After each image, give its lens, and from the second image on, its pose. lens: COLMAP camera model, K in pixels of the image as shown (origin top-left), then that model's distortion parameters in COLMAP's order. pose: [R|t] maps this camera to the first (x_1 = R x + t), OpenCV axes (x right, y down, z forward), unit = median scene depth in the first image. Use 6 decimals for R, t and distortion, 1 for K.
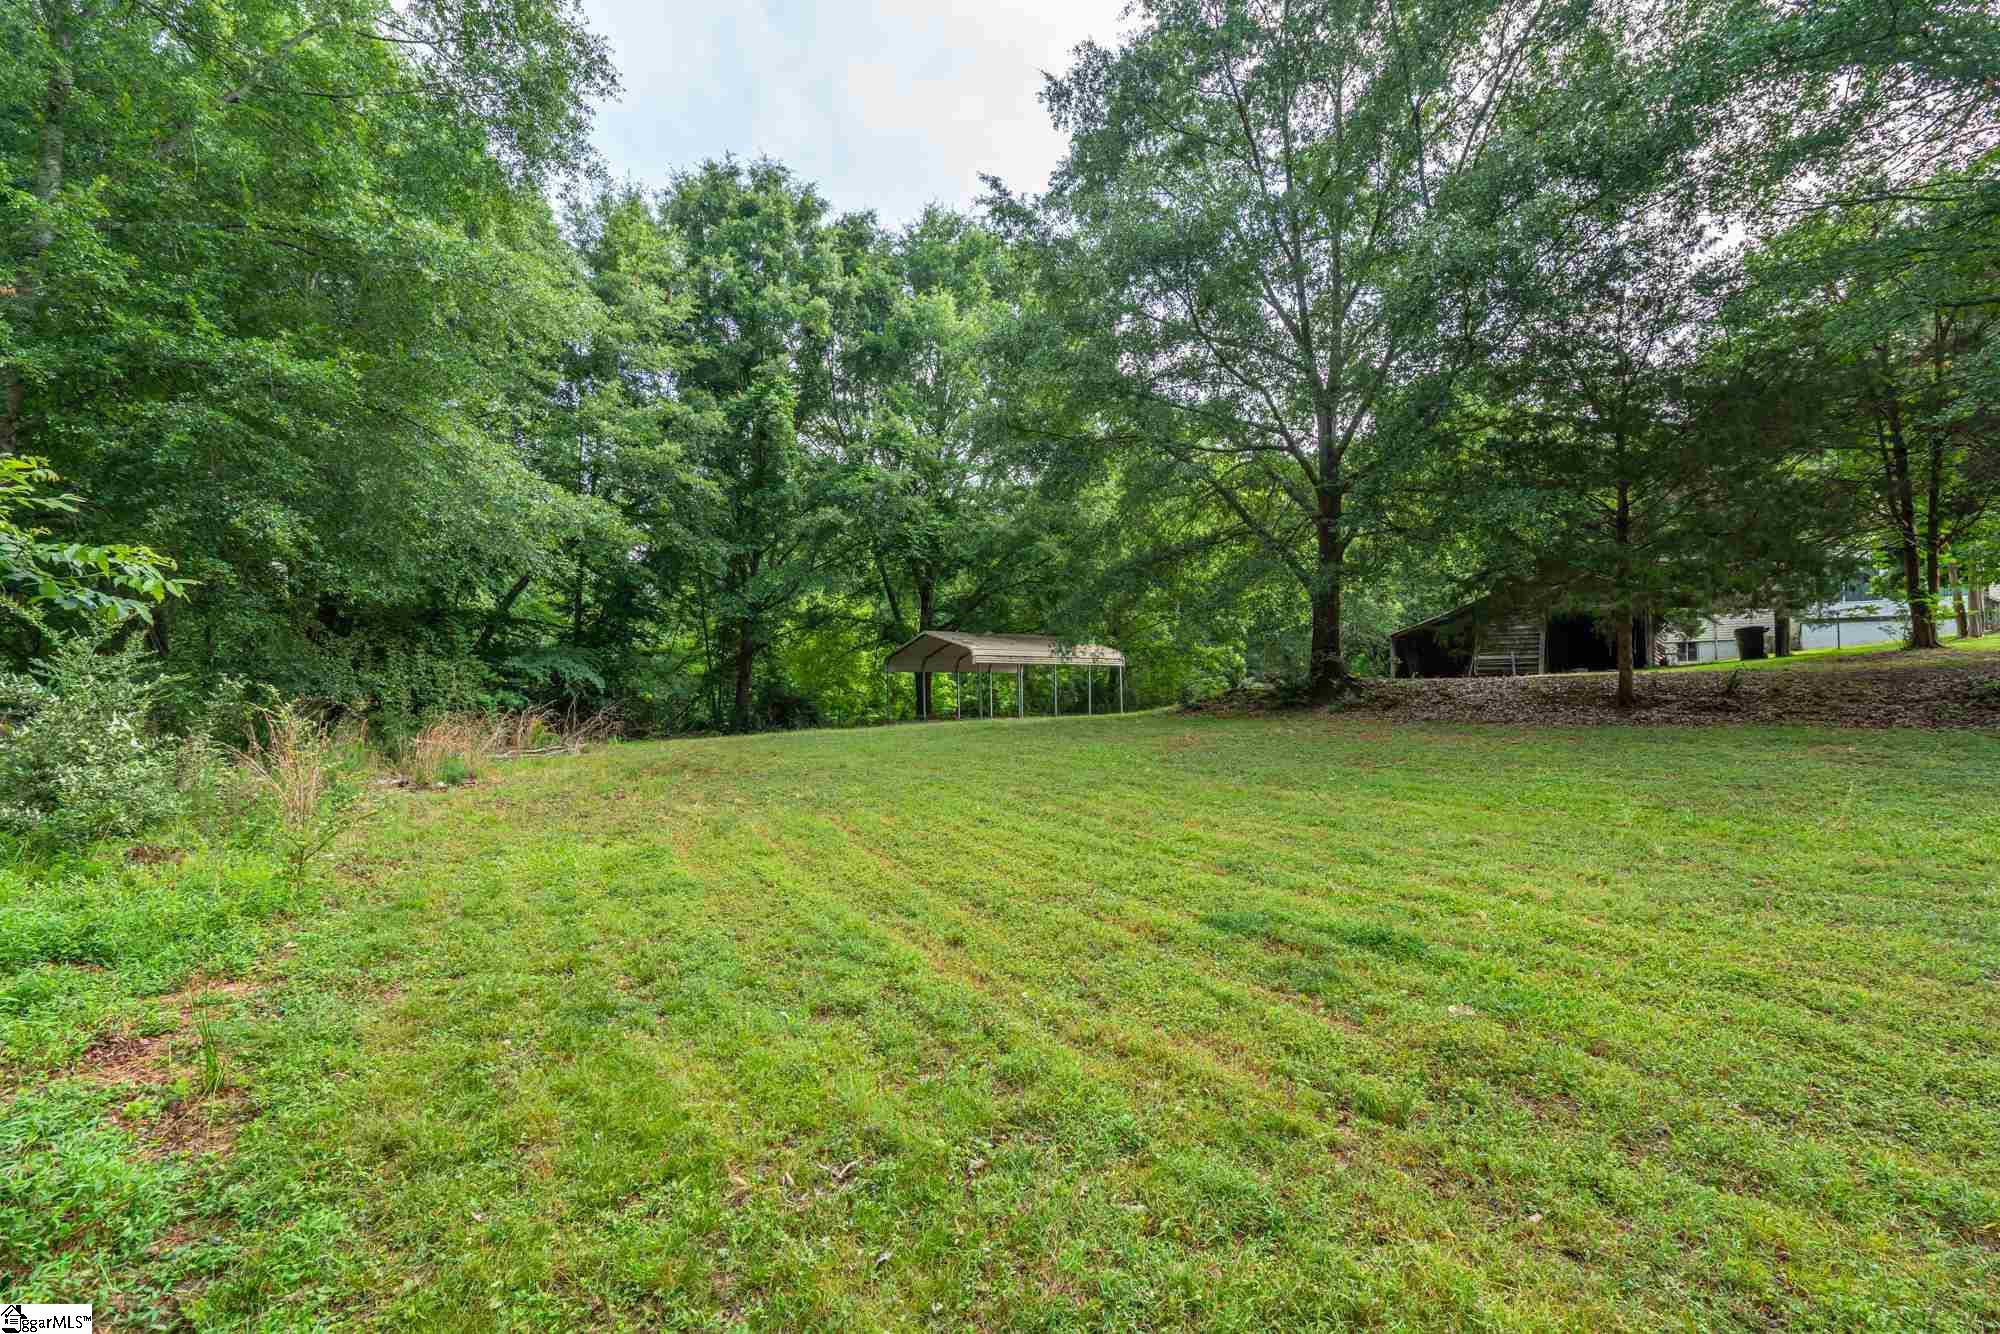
lens RADIAL K [[891.1, 0, 991.6], [0, 891.1, 673.1], [0, 0, 1]] dist [-0.005126, 0.001552]
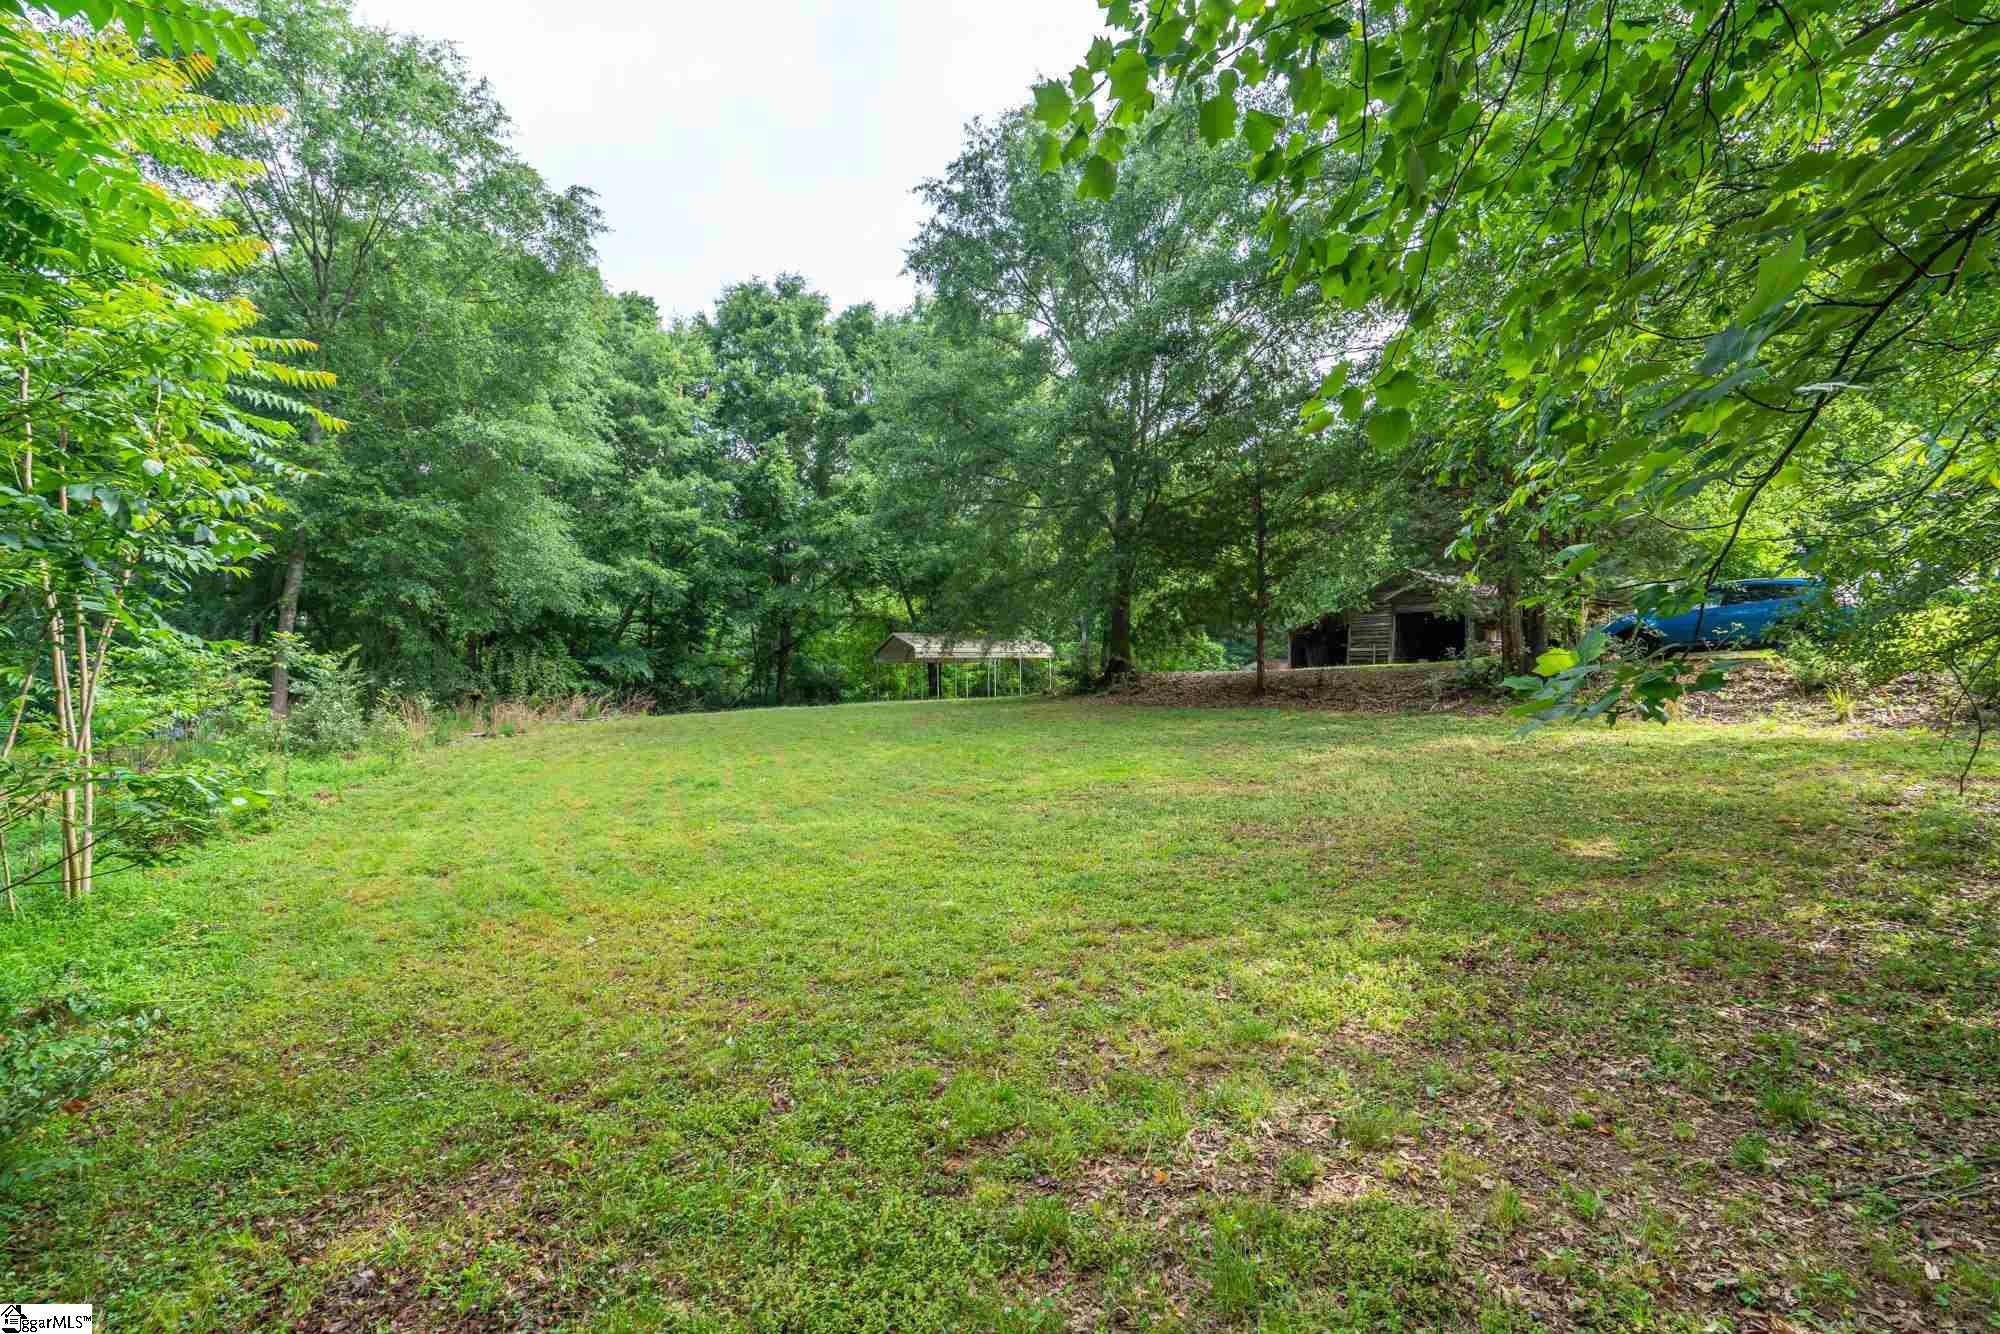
lens RADIAL K [[891.1, 0, 993.3], [0, 891.1, 659.5], [0, 0, 1]] dist [-0.005126, 0.001552]
pose [[0.984048, -0.004550, -0.177844, 0.304852], [0.006410, 0.999931, 0.009887, -0.019629], [0.177787, -0.010869, 0.984009, -0.270361]]
